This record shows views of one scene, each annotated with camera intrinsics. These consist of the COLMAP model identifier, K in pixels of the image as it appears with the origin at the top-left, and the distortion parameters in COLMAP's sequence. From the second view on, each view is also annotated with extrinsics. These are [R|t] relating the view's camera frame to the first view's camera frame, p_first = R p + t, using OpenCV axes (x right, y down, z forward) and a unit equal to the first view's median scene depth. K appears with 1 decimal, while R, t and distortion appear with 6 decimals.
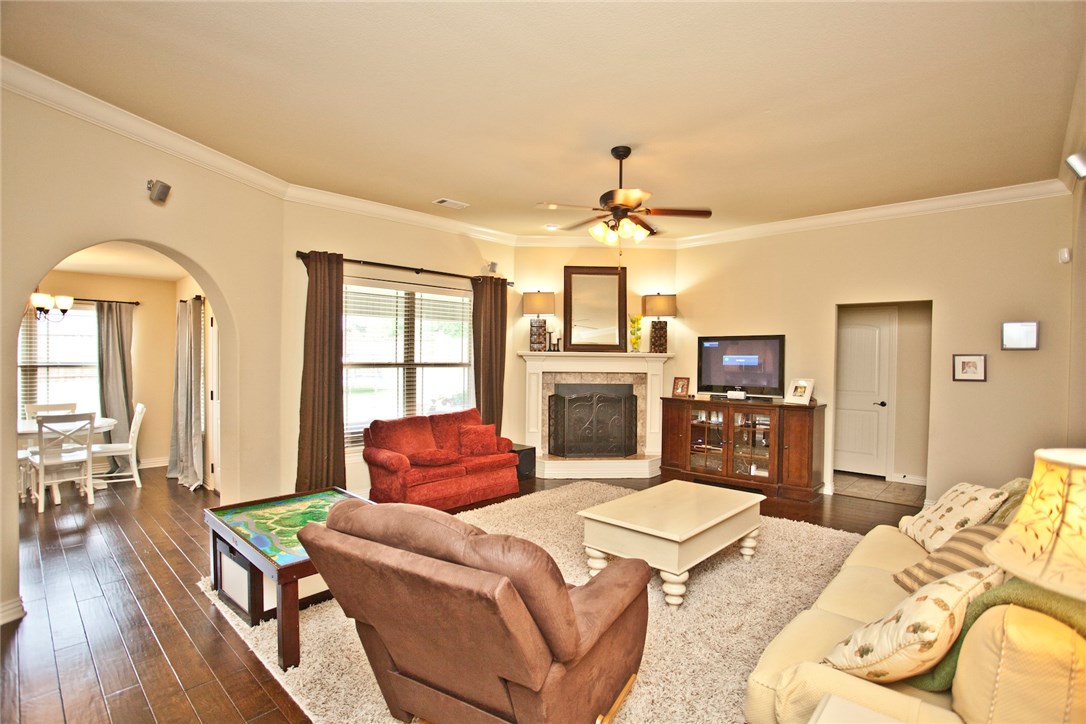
lens RADIAL K [[521.6, 0, 546.7], [0, 521.6, 362.5], [0, 0, 1]] dist [-0.080247, 0.032477]
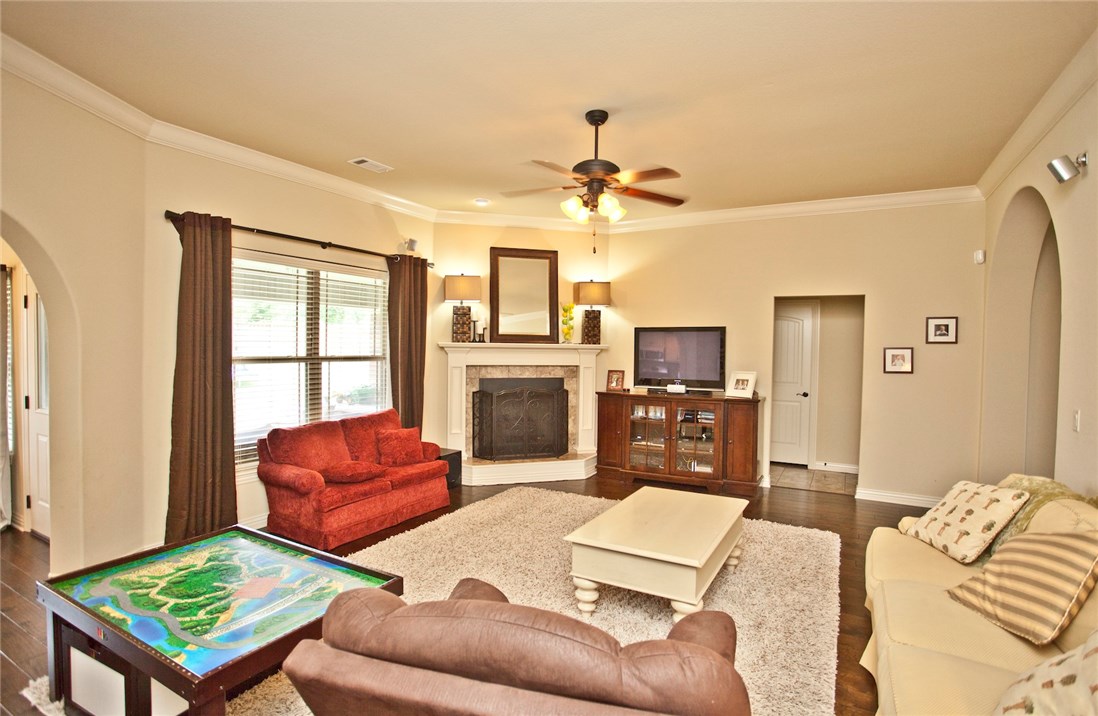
lens RADIAL K [[532.6, 0, 554.1], [0, 532.6, 355.6], [0, 0, 1]] dist [-0.076846, 0.031419]
pose [[0.970841, -0.003105, 0.239705, -0.090882], [0.000727, 0.999950, 0.010009, -0.008751], [-0.239724, -0.009543, 0.970794, 0.097266]]
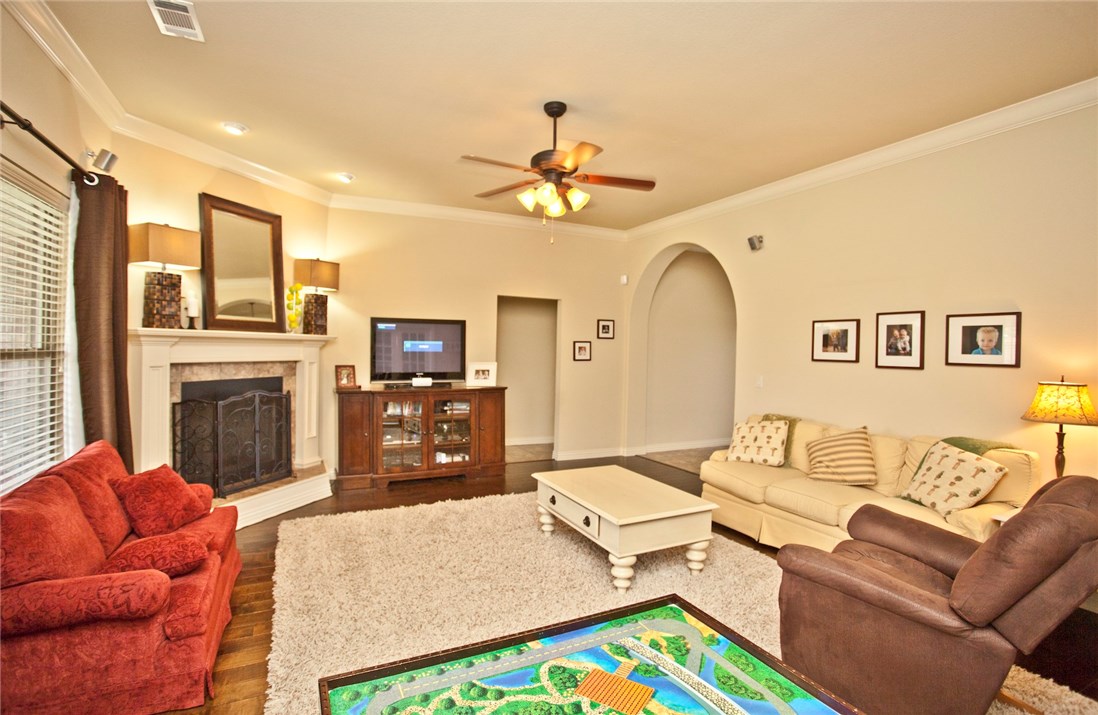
lens RADIAL K [[528.4, 0, 550.9], [0, 528.4, 352.6], [0, 0, 1]] dist [-0.077899, 0.030529]
pose [[0.351671, -0.011675, 0.936051, -0.447242], [-0.002398, 0.999908, 0.013372, -0.003534], [-0.936121, -0.006948, 0.351610, 0.450069]]
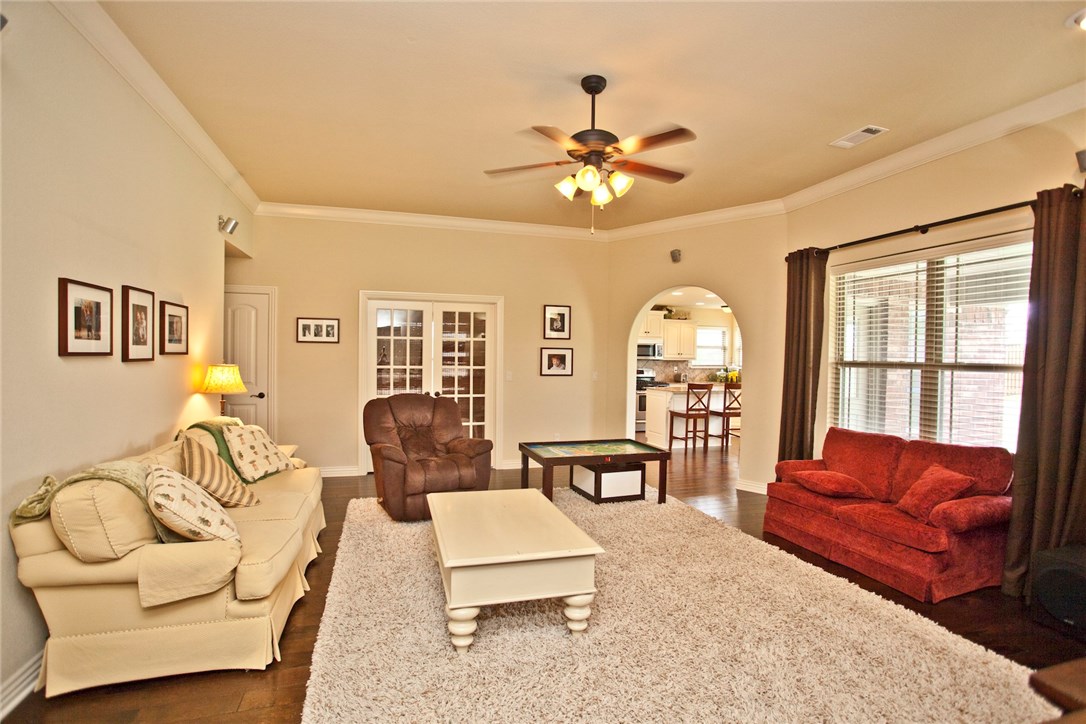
lens RADIAL K [[521.6, 0, 546.7], [0, 521.6, 362.5], [0, 0, 1]] dist [-0.080247, 0.032477]
pose [[-0.493552, -0.005271, -0.869700, 0.557829], [-0.029292, 0.999515, 0.010566, 0.007906], [0.869223, 0.030690, -0.493467, 0.867981]]
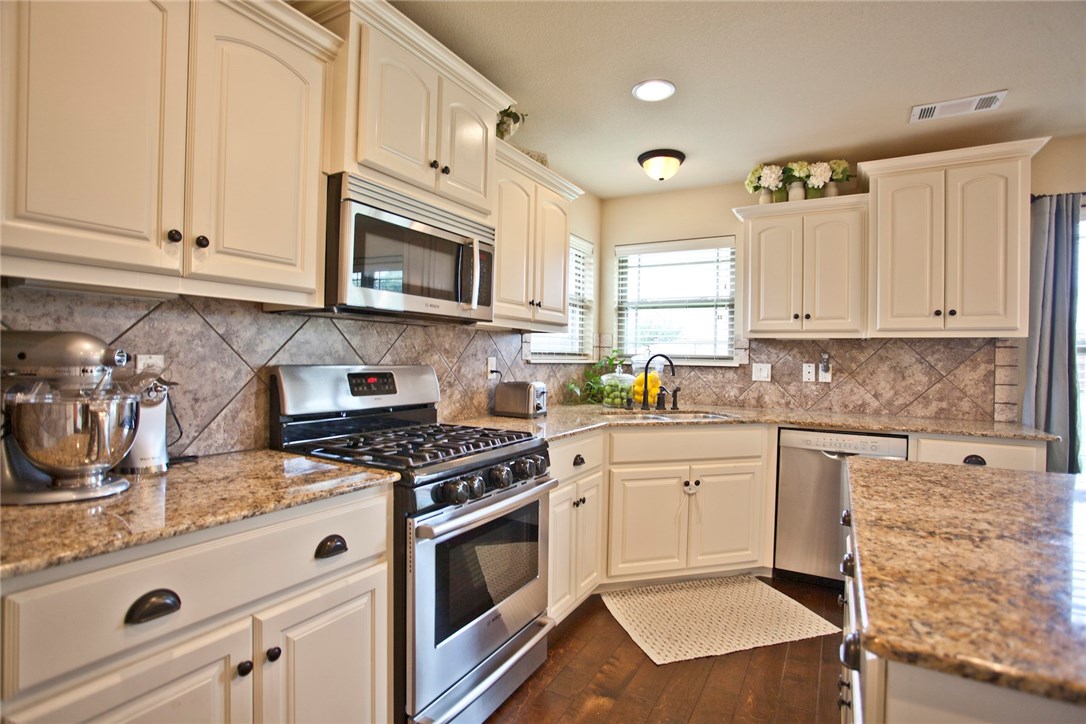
lens RADIAL K [[521.6, 0, 546.7], [0, 521.6, 362.5], [0, 0, 1]] dist [-0.080247, 0.032477]
pose [[0.228308, -0.001255, -0.973588, -0.760798], [-0.025312, 0.999653, -0.007225, 0.035157], [0.973260, 0.026293, 0.228197, 0.309401]]
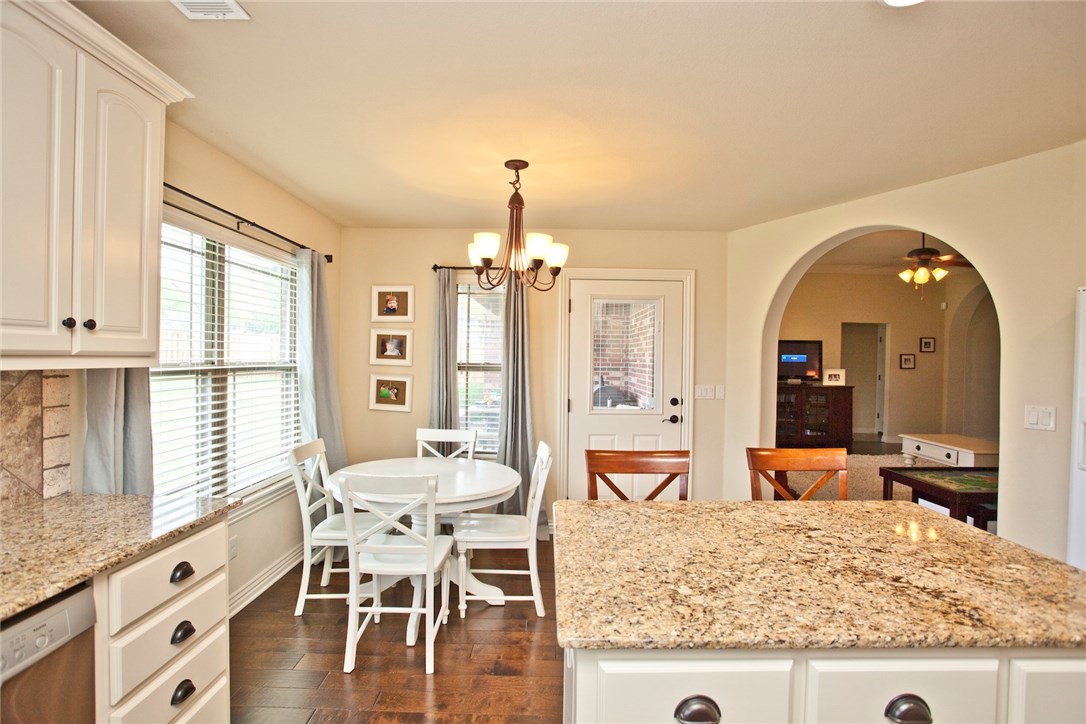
lens RADIAL K [[521.6, 0, 546.7], [0, 521.6, 362.5], [0, 0, 1]] dist [-0.080247, 0.032477]
pose [[0.733697, -0.007410, 0.679436, -1.108765], [0.001682, 0.999957, 0.009089, -0.004347], [-0.679474, -0.005526, 0.733678, 0.429566]]
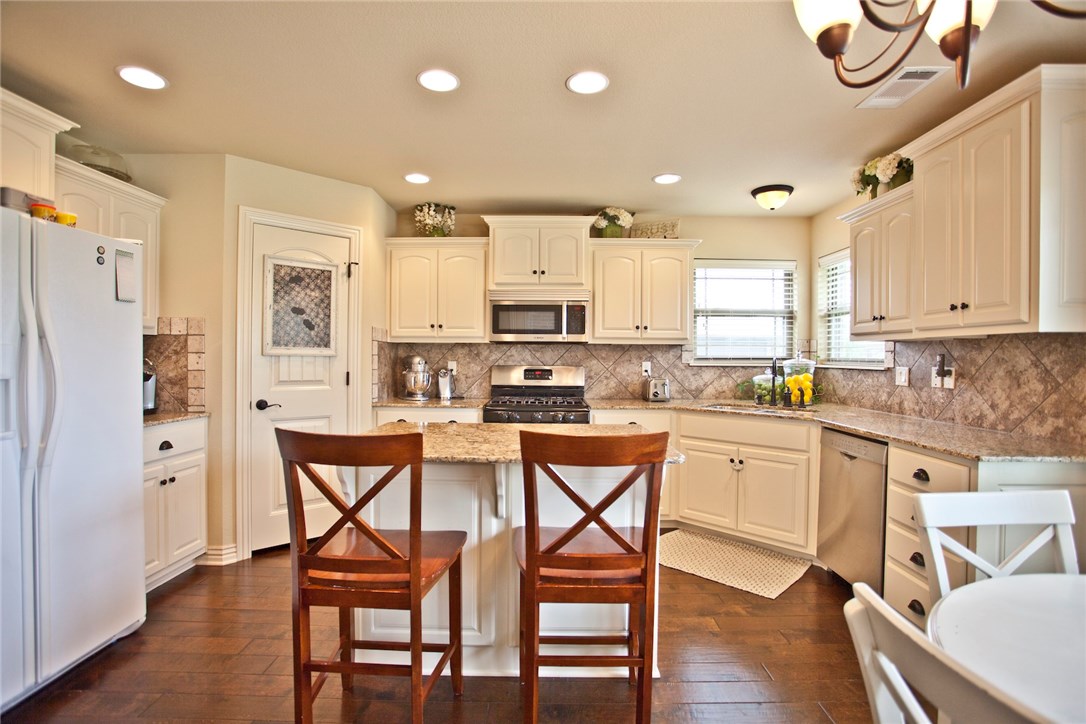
lens RADIAL K [[521.6, 0, 546.7], [0, 521.6, 362.5], [0, 0, 1]] dist [-0.080247, 0.032477]
pose [[-0.734404, -0.009605, -0.678645, -0.634066], [-0.024059, 0.999640, 0.011888, 0.024199], [0.678286, 0.025059, -0.734371, 0.807231]]
